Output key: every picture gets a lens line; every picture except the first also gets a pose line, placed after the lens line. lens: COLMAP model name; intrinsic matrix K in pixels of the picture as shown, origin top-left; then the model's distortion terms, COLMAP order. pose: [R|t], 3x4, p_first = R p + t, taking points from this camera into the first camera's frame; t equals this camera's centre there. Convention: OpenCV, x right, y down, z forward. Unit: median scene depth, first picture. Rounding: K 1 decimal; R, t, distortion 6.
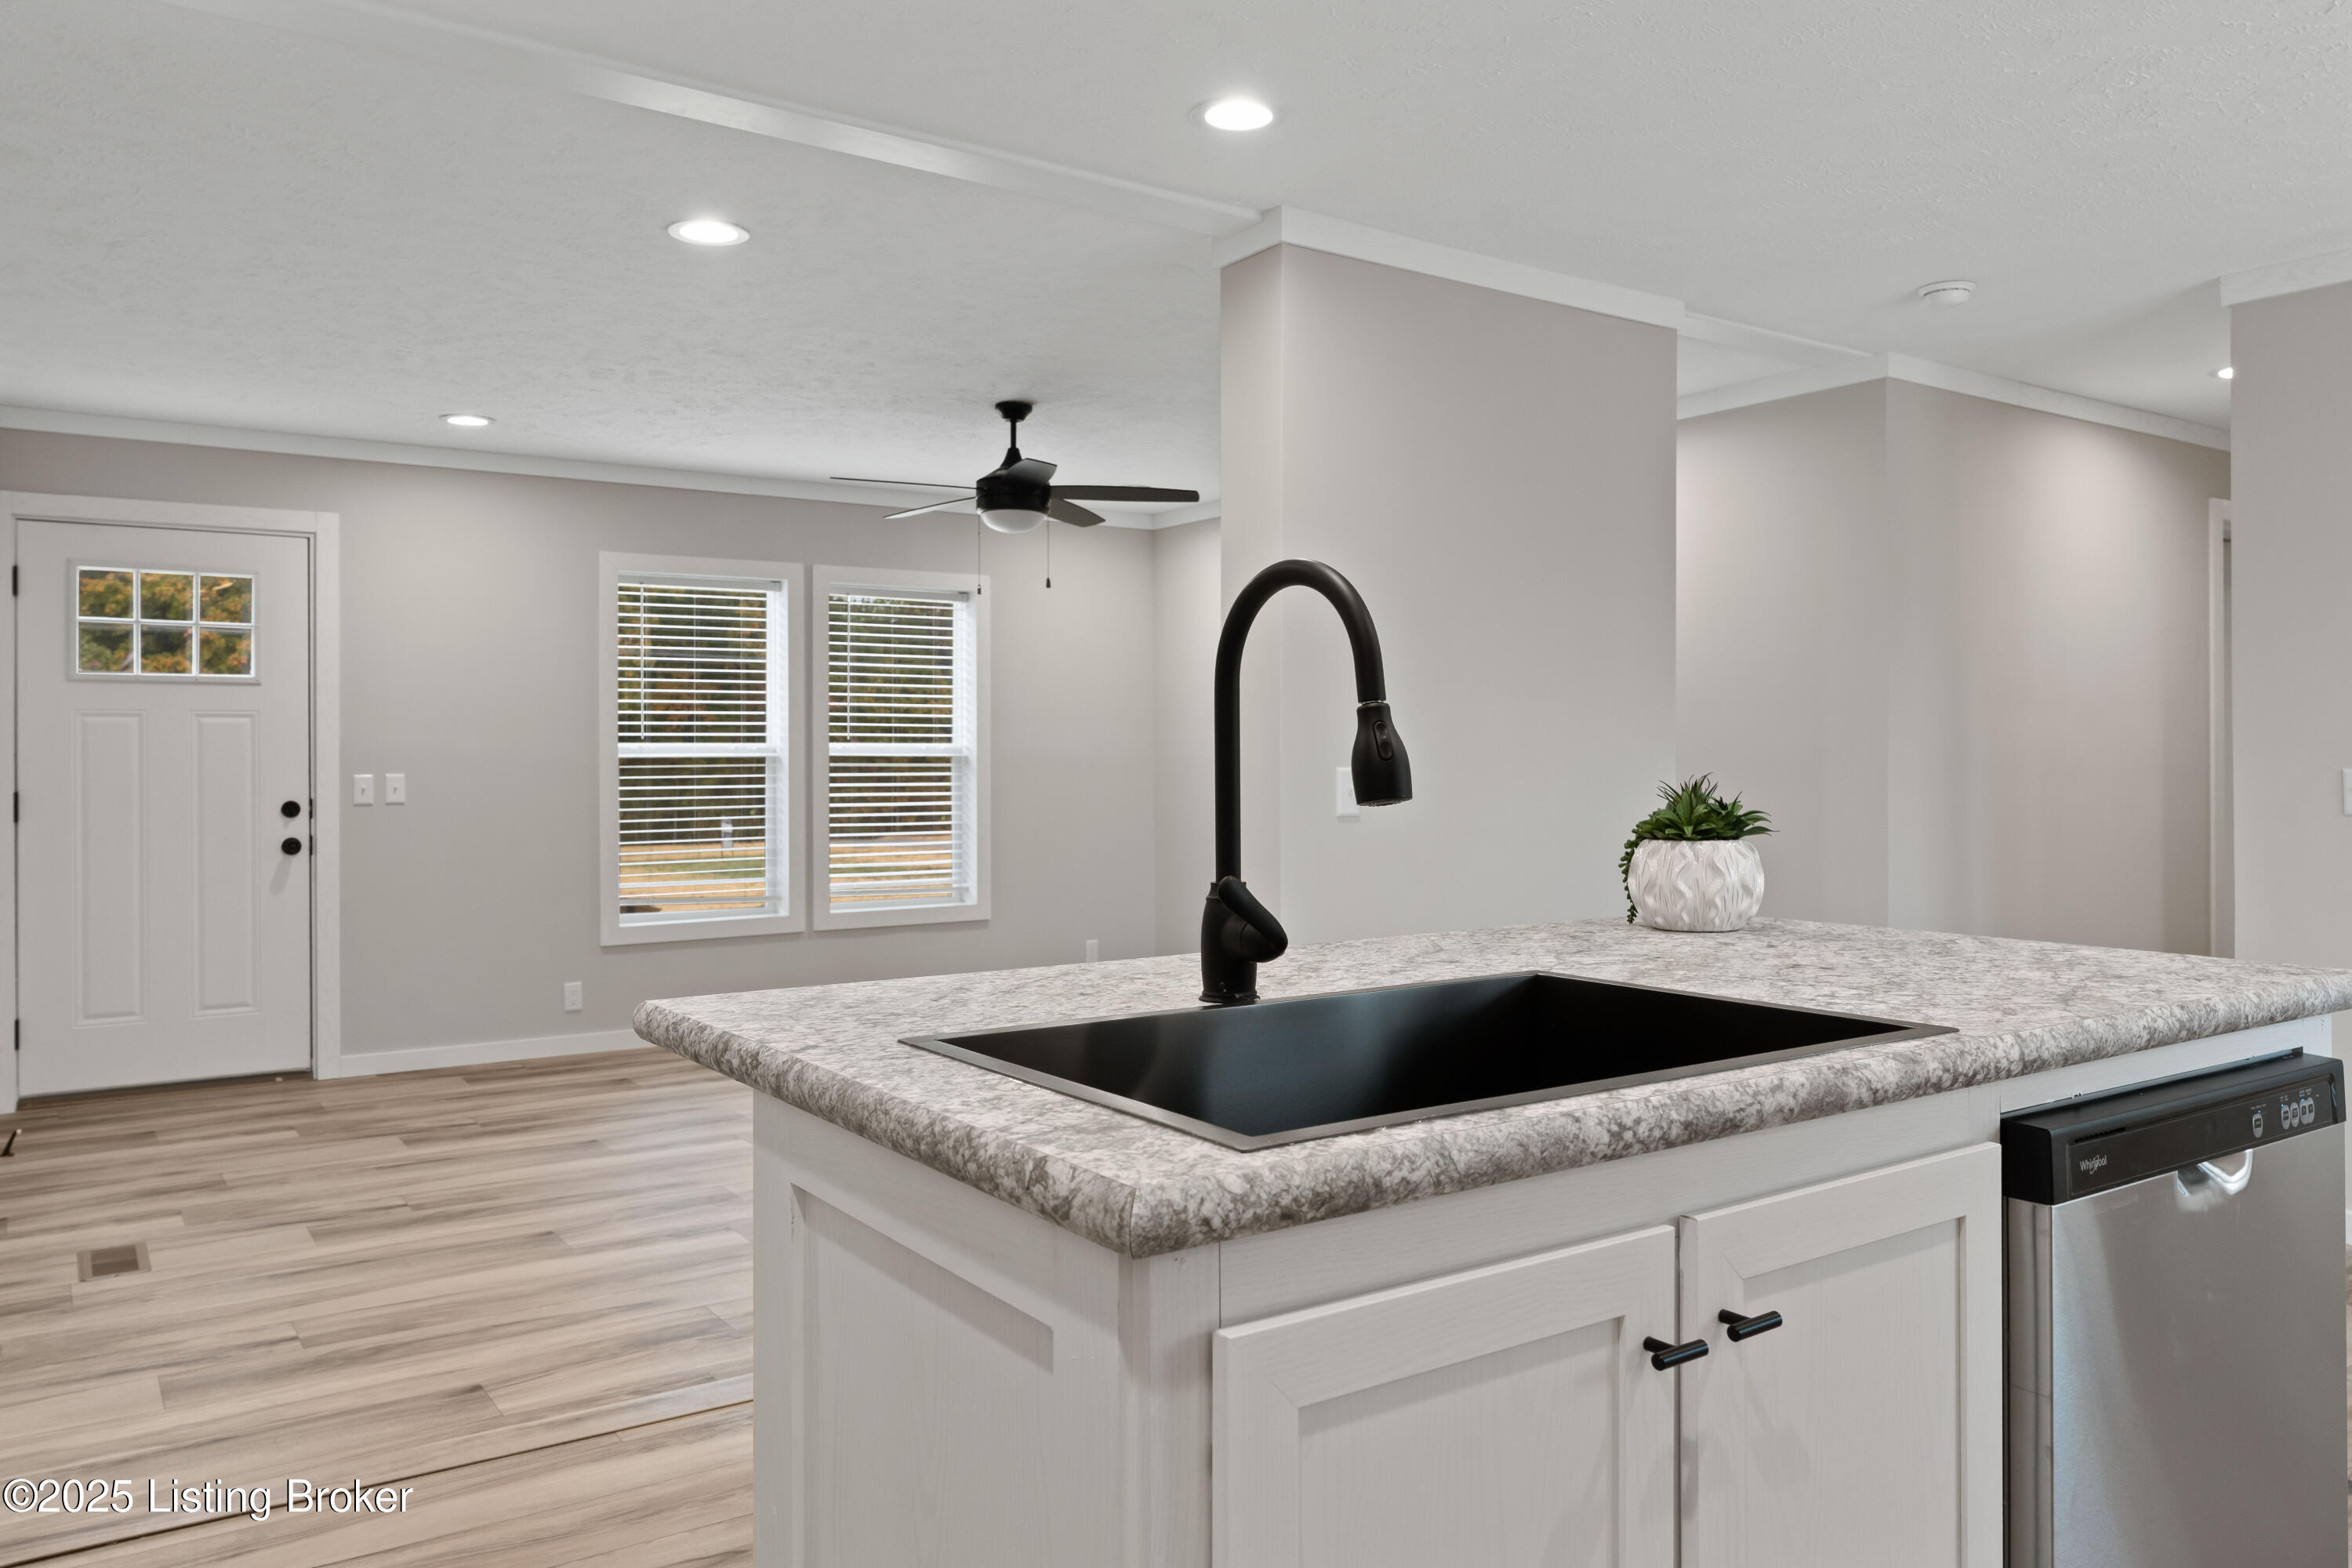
lens RADIAL K [[1665.6, 0, 1177.0], [0, 1665.6, 780.1], [0, 0, 1]] dist [-0.001306, -0.008457]
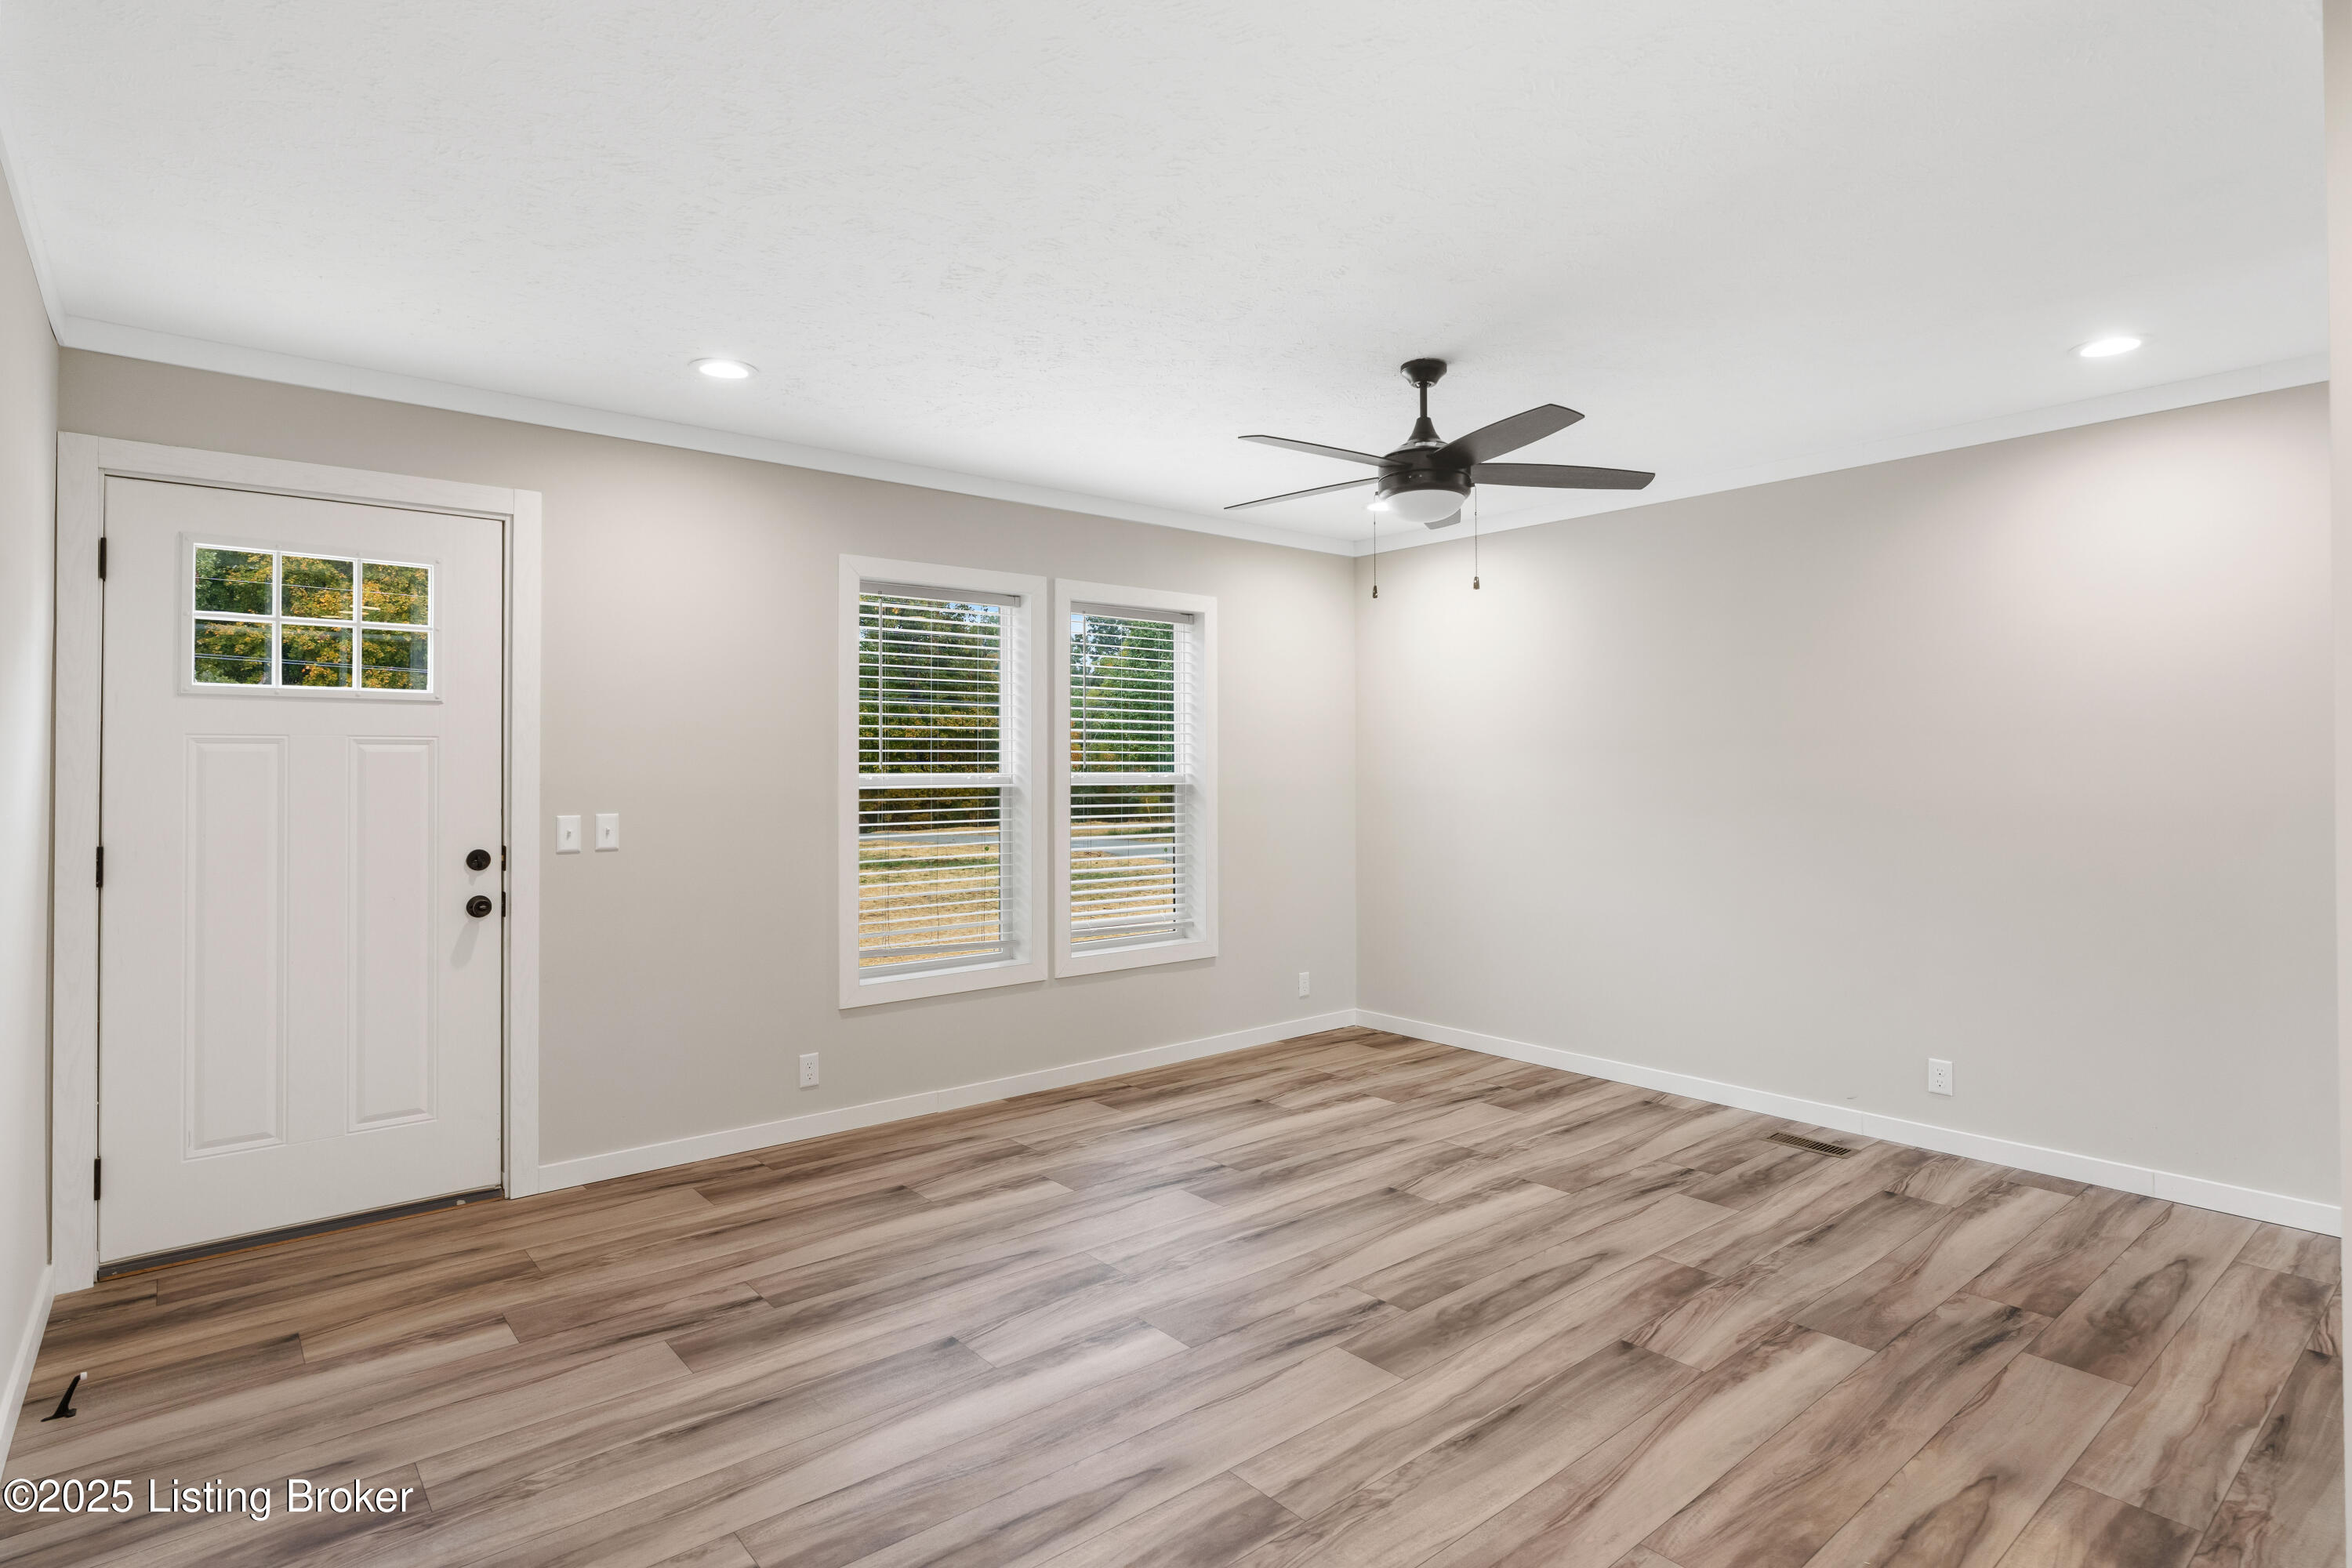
lens RADIAL K [[1207.5, 0, 1177.8], [0, 1207.5, 768.2], [0, 0, 1]] dist [-0.007284, -0.000748]
pose [[0.995667, 0.001498, 0.092980, -0.252156], [-0.000204, 0.999903, -0.013926, -0.018215], [-0.092991, 0.013847, 0.995571, 0.393305]]
